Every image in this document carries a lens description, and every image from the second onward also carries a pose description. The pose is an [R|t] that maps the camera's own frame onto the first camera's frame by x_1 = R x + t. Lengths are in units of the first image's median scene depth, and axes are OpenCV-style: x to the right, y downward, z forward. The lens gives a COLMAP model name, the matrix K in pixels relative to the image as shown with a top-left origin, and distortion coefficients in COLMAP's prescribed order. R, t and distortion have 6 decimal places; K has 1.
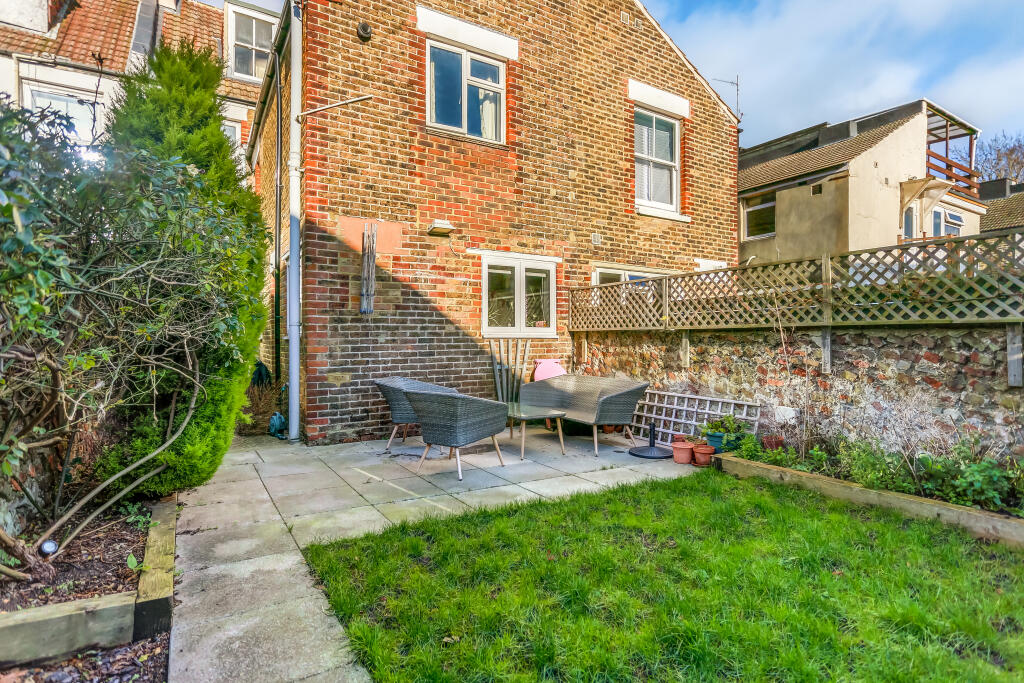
lens RADIAL K [[512.8, 0, 510.0], [0, 512.8, 323.2], [0, 0, 1]] dist [-0.052329, 0.040709]
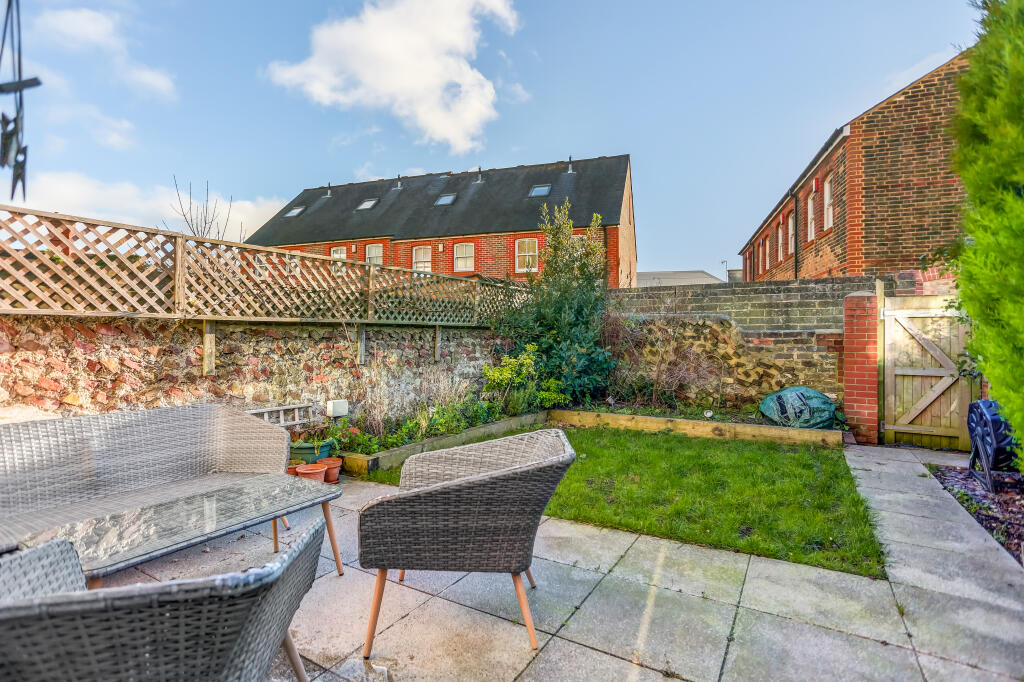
lens RADIAL K [[495.9, 0, 500.6], [0, 495.9, 341.6], [0, 0, 1]] dist [-0.048330, 0.035898]
pose [[-0.429678, -0.019719, 0.902767, -0.541875], [-0.035773, 0.999348, 0.004802, 0.031573], [-0.902273, -0.030232, -0.430103, 1.218969]]
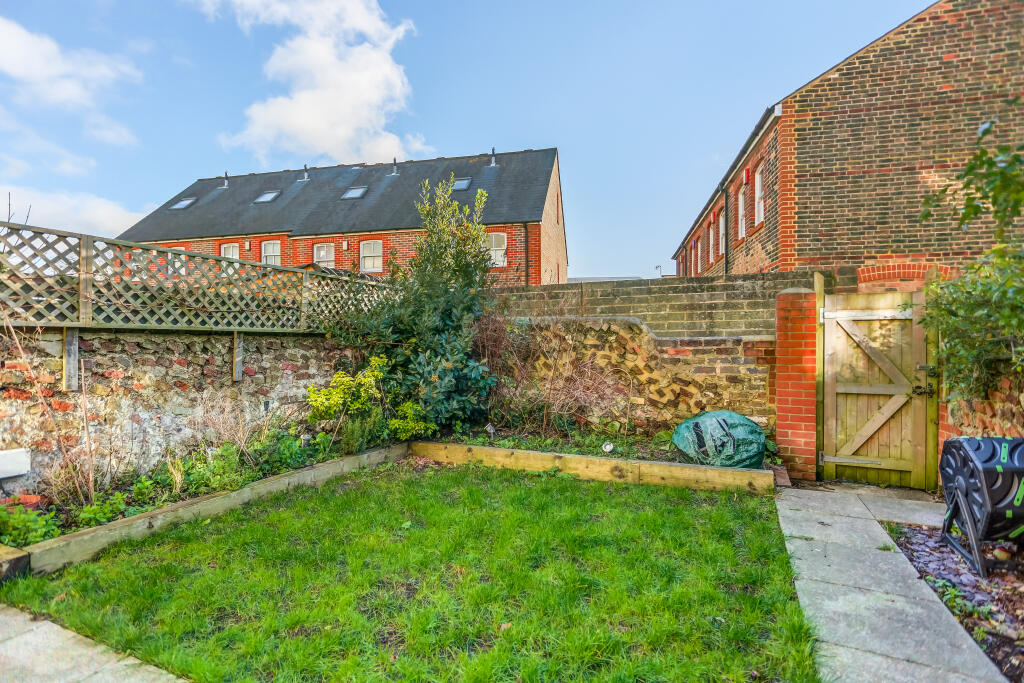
lens RADIAL K [[501.5, 0, 496.2], [0, 501.5, 355.4], [0, 0, 1]] dist [-0.049627, 0.039364]
pose [[-0.517978, -0.026459, 0.854985, -0.332930], [-0.031196, 0.999441, 0.012030, 0.018847], [-0.854825, -0.020441, -0.518514, 0.854110]]
